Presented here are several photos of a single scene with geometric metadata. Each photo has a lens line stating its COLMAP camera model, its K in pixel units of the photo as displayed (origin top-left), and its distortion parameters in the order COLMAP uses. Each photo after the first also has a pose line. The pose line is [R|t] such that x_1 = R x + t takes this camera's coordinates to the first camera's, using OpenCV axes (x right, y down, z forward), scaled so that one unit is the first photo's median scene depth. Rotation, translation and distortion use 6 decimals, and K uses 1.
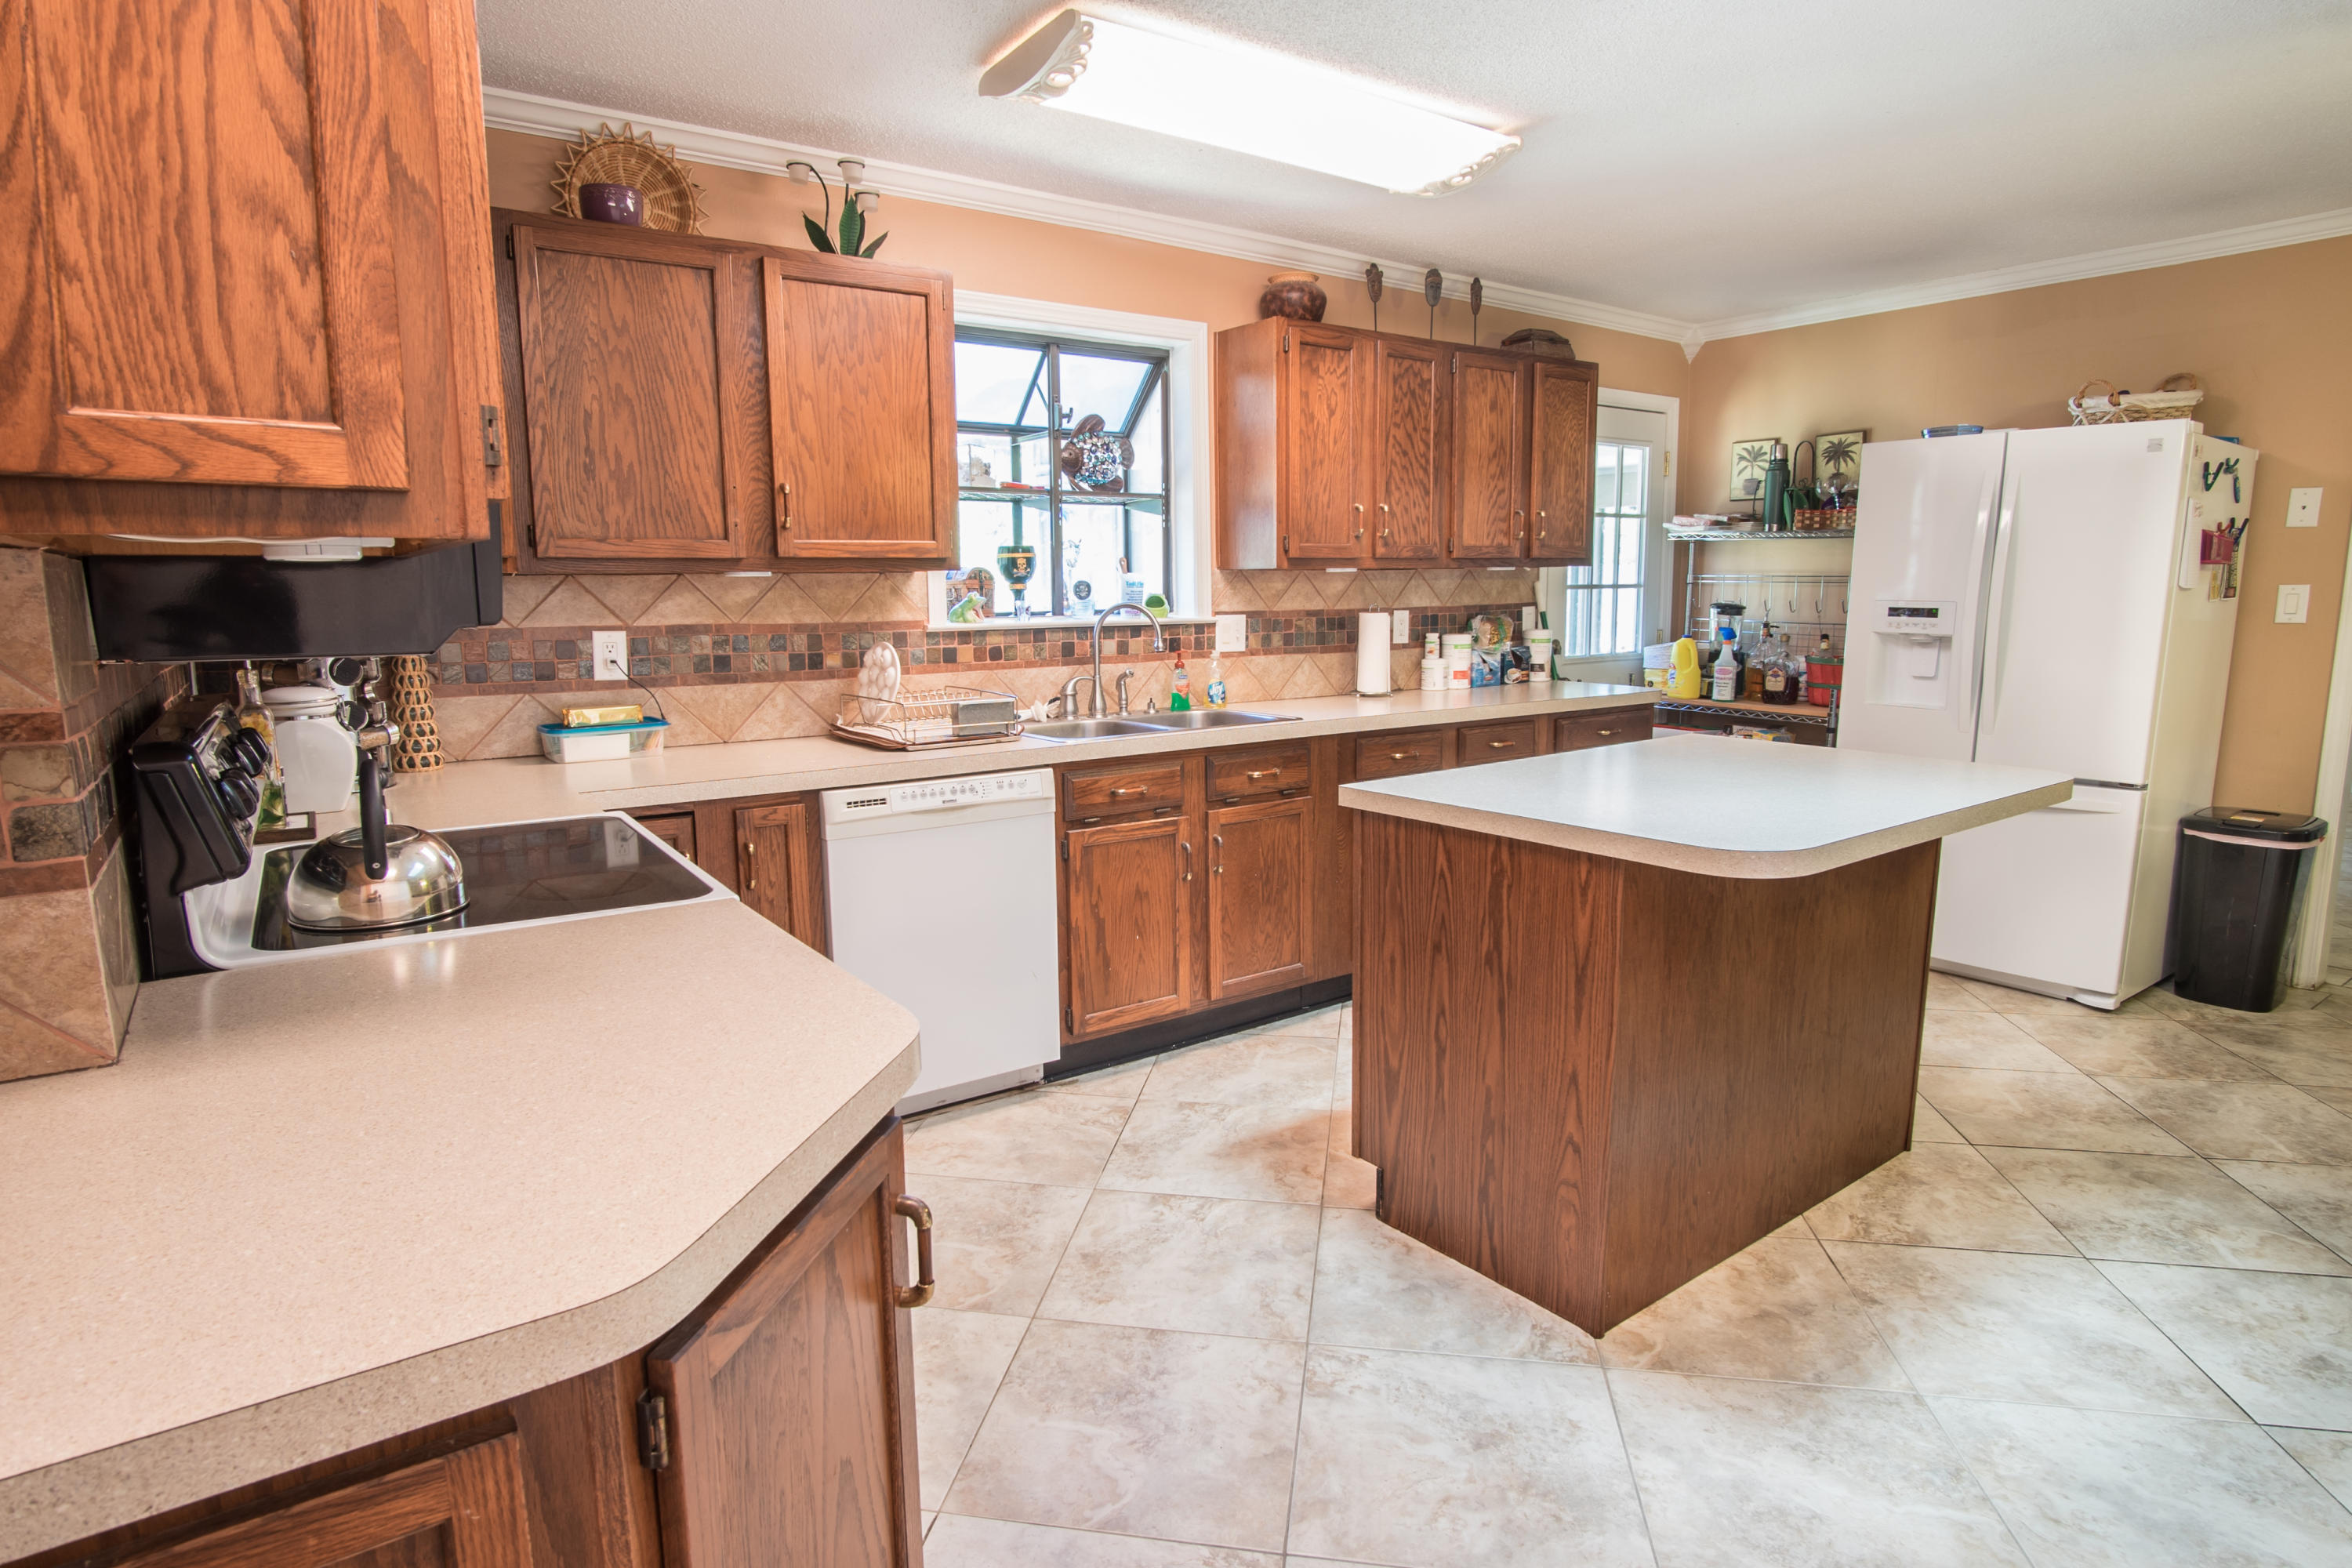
lens RADIAL K [[1210.2, 0, 1176.0], [0, 1210.2, 784.0], [0, 0, 1]] dist [-0.019543, 0.001761]
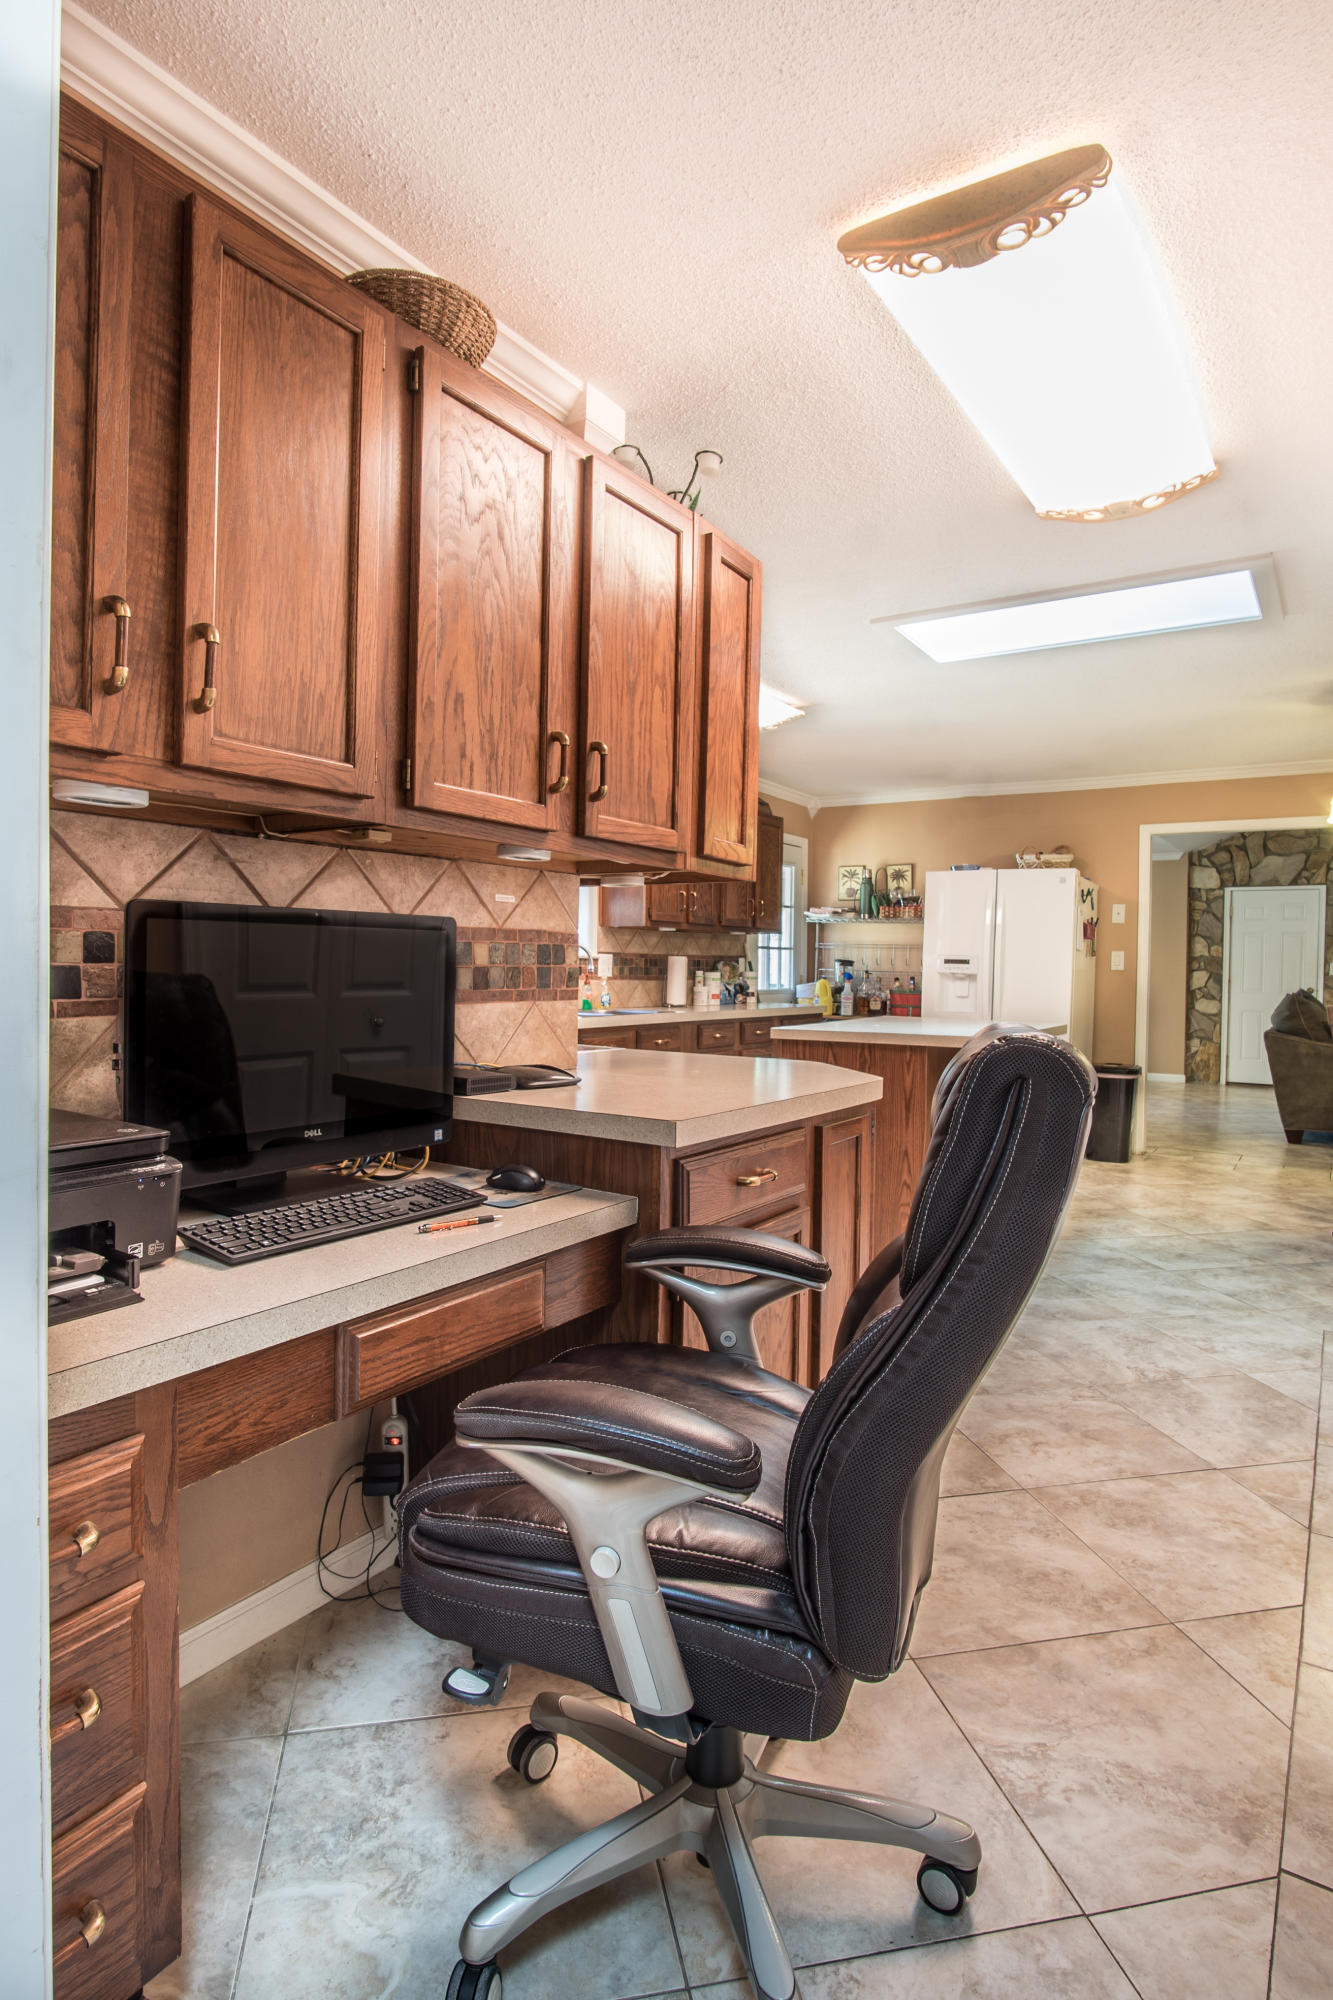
lens RADIAL K [[1044.0, 0, 666.5], [0, 1044.0, 1000.0], [0, 0, 1]] dist [-0.002759, 0.000323]
pose [[0.927687, 0.010736, 0.373205, -0.401245], [0.037475, 0.991861, -0.121684, 0.095062], [-0.371473, 0.126871, 0.919734, -0.312559]]
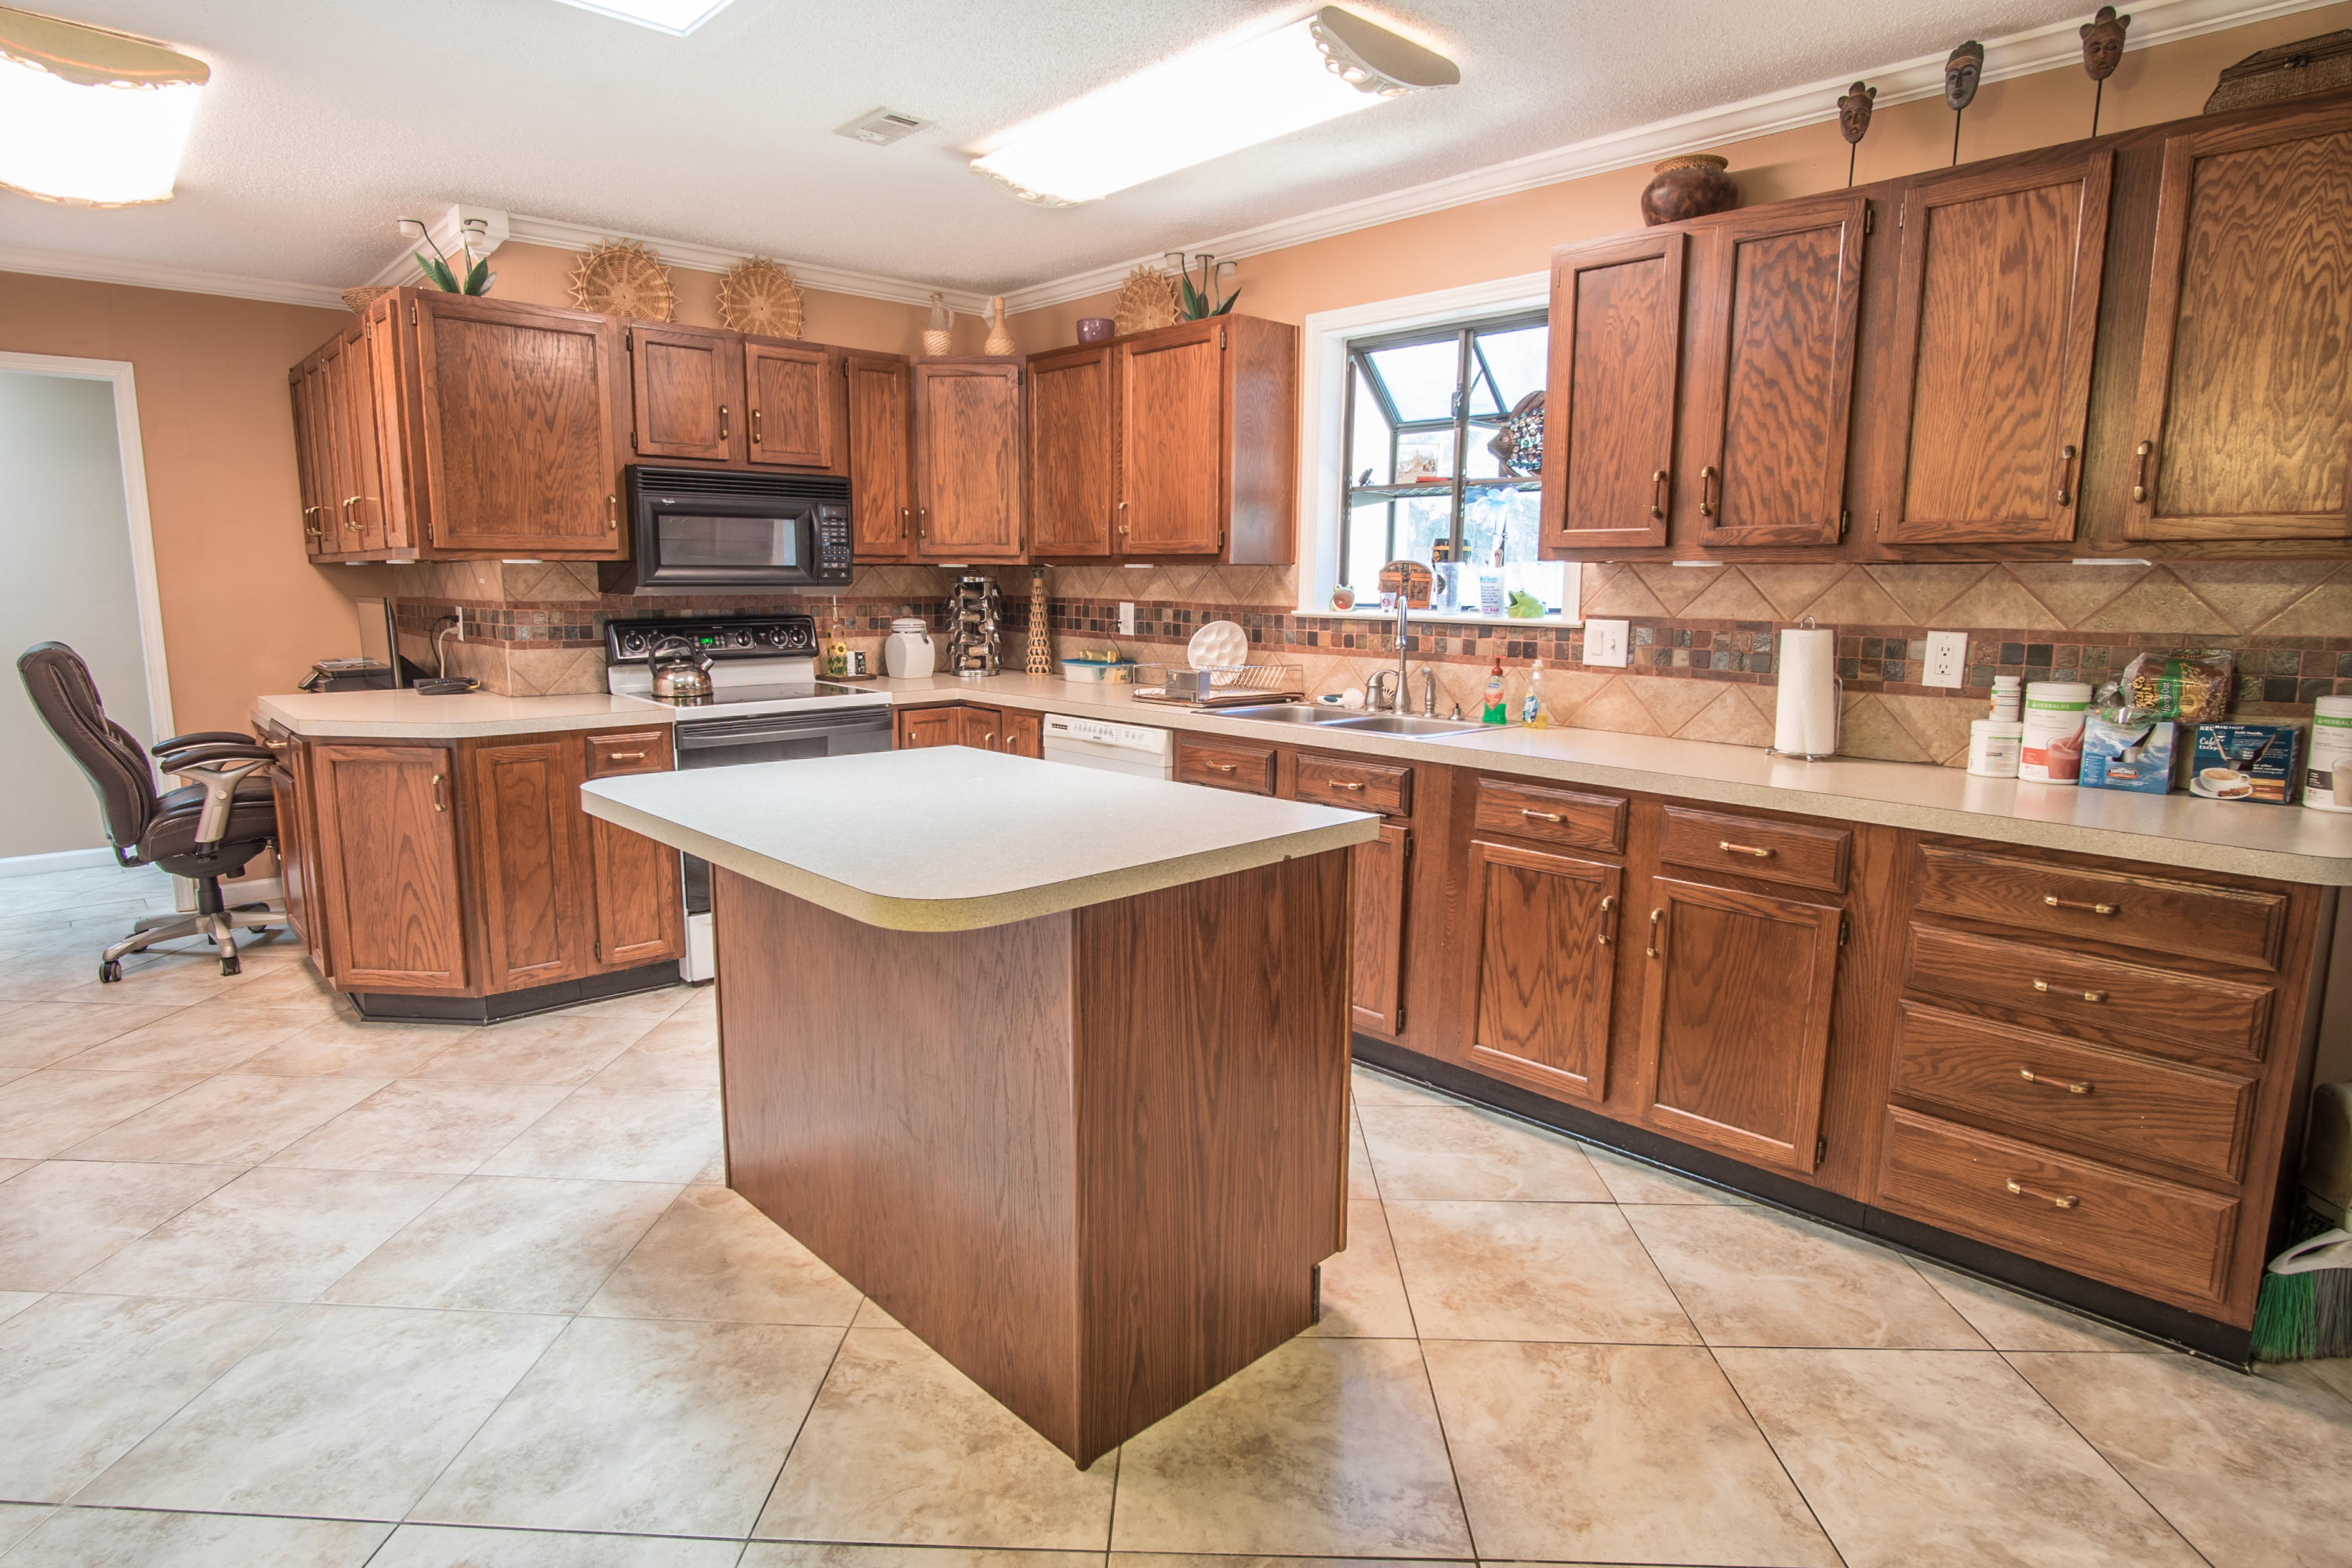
lens RADIAL K [[1227.9, 0, 1176.0], [0, 1227.9, 784.0], [0, 0, 1]] dist [-0.043521, 0.018045]
pose [[0.155863, 0.173644, -0.972396, 0.799540], [-0.170816, 0.974334, 0.146610, -0.103832], [0.972897, 0.143250, 0.181524, 0.594309]]
